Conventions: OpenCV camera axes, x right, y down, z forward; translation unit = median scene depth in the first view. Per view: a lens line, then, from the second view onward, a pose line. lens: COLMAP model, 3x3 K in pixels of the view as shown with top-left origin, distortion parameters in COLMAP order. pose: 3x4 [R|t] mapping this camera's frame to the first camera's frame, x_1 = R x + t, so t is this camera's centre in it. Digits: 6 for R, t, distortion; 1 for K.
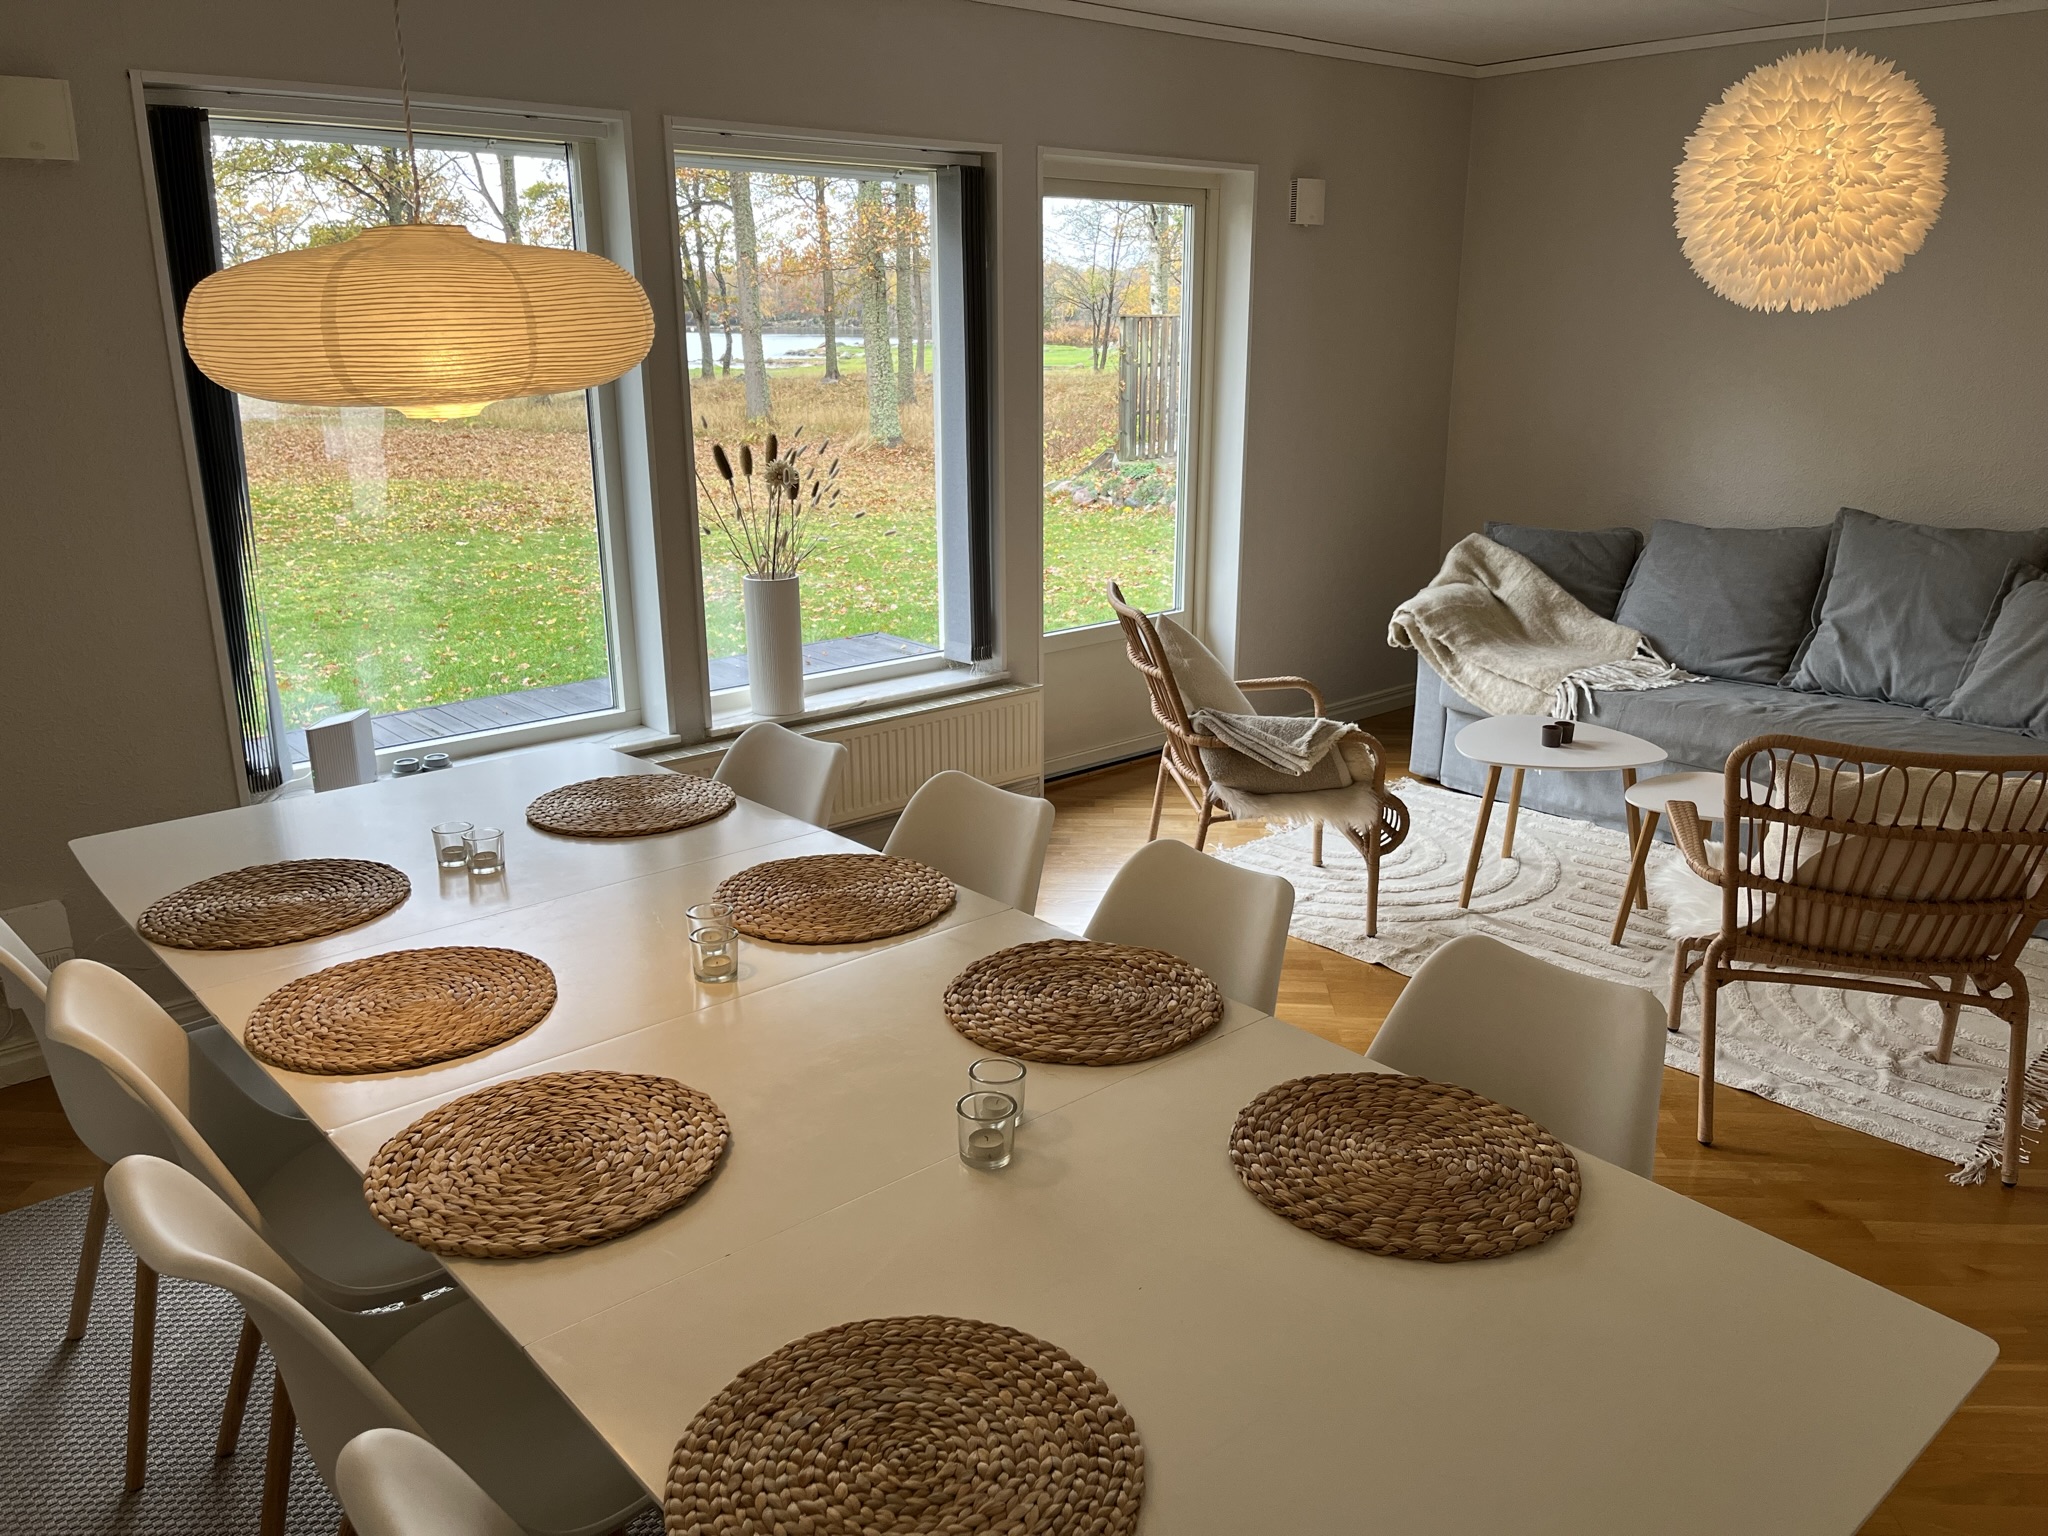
lens RADIAL K [[1540.3, 0, 1024.0], [0, 1540.3, 768.0], [0, 0, 1]] dist [0.021169, -0.001355]
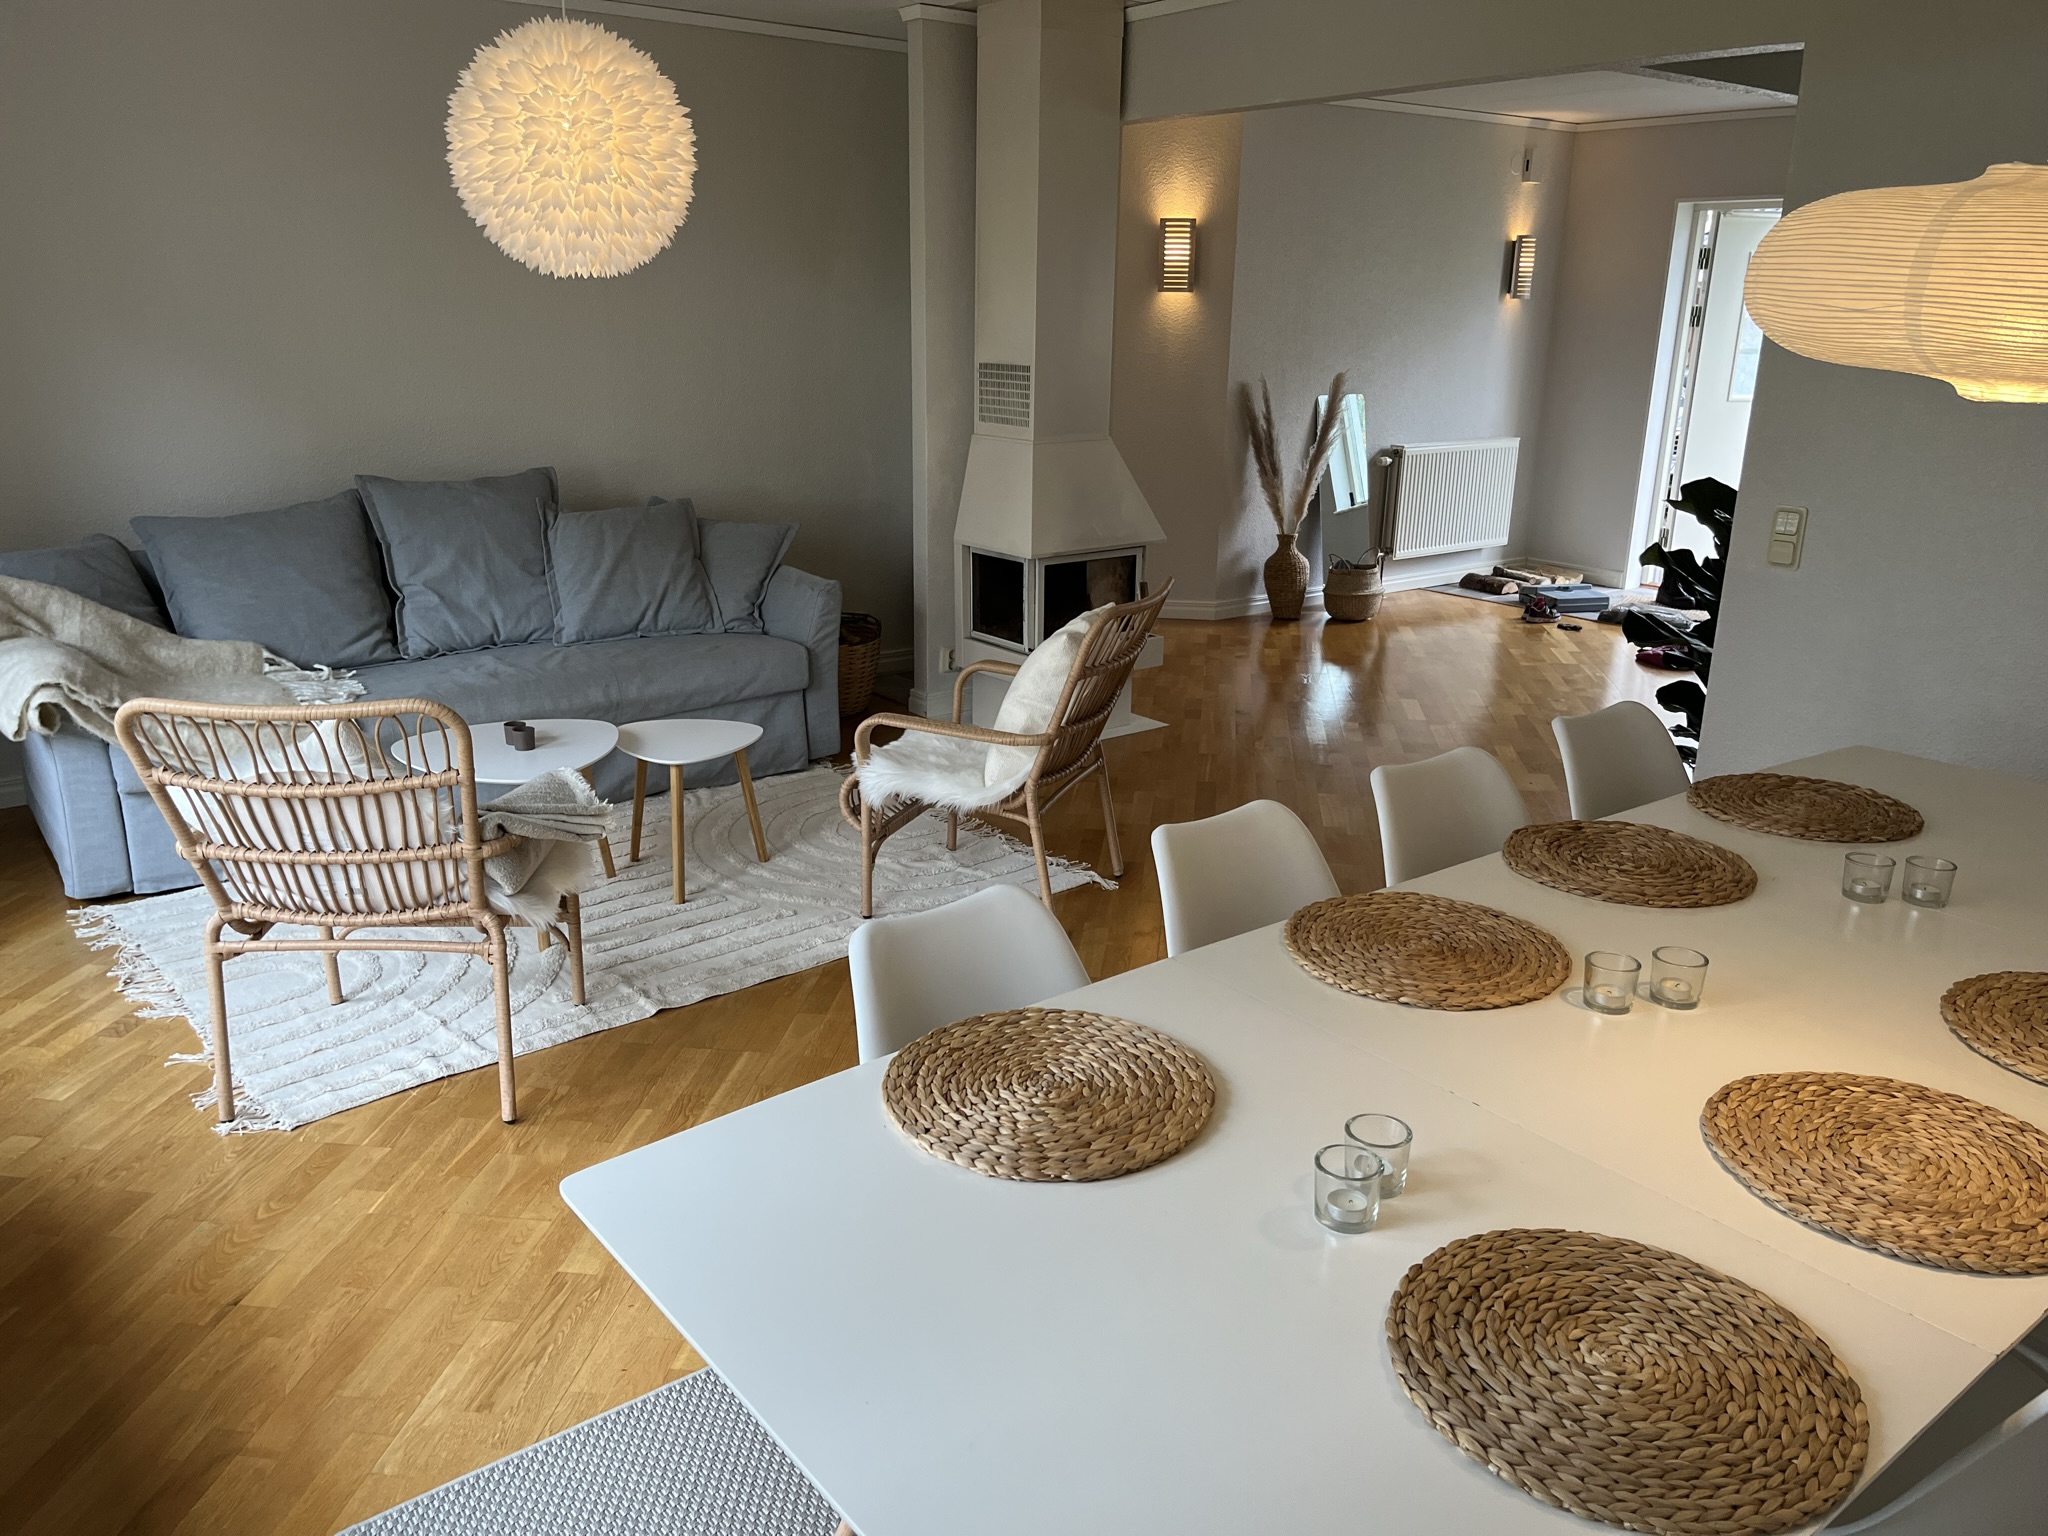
lens RADIAL K [[1541.0, 0, 1033.3], [0, 1541.0, 776.8], [0, 0, 1]] dist [0.004805, -0.003811]
pose [[0.050597, -0.294174, 0.954412, -0.447569], [0.261376, 0.926228, 0.271631, -0.144678], [-0.963910, 0.235716, 0.123755, 0.508683]]
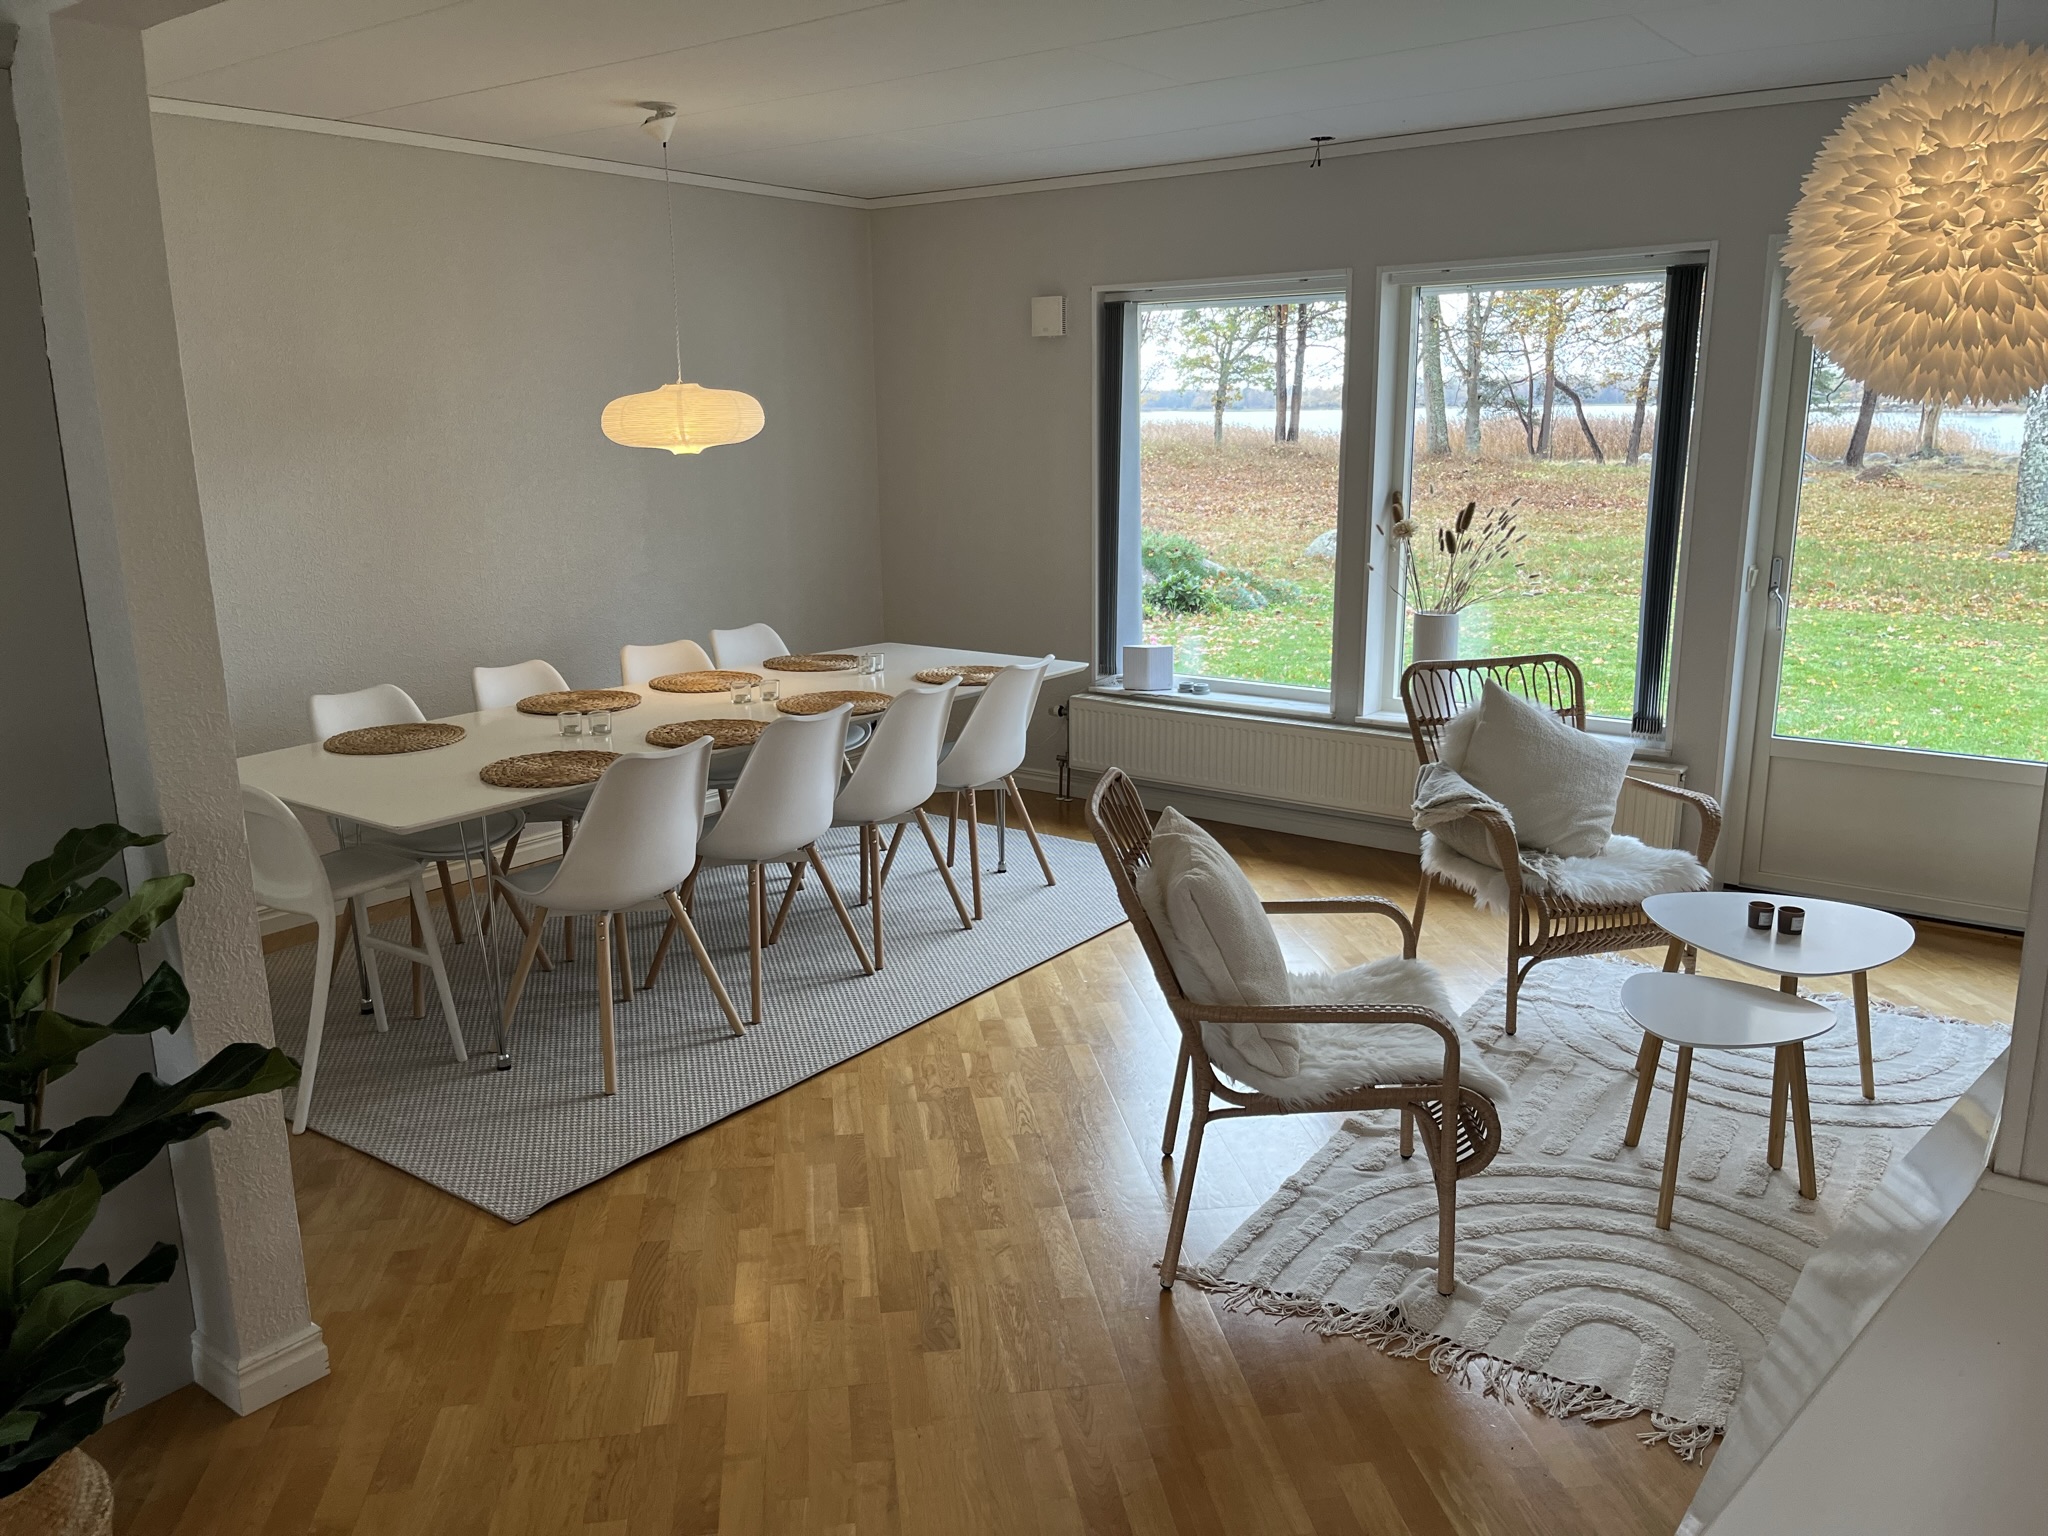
lens RADIAL K [[1541.0, 0, 1033.3], [0, 1541.0, 776.8], [0, 0, 1]] dist [0.004805, -0.003811]
pose [[0.211436, 0.225103, -0.951117, 0.865468], [-0.269019, 0.948934, 0.164782, -0.102563], [0.939640, 0.221028, 0.261196, 0.350290]]
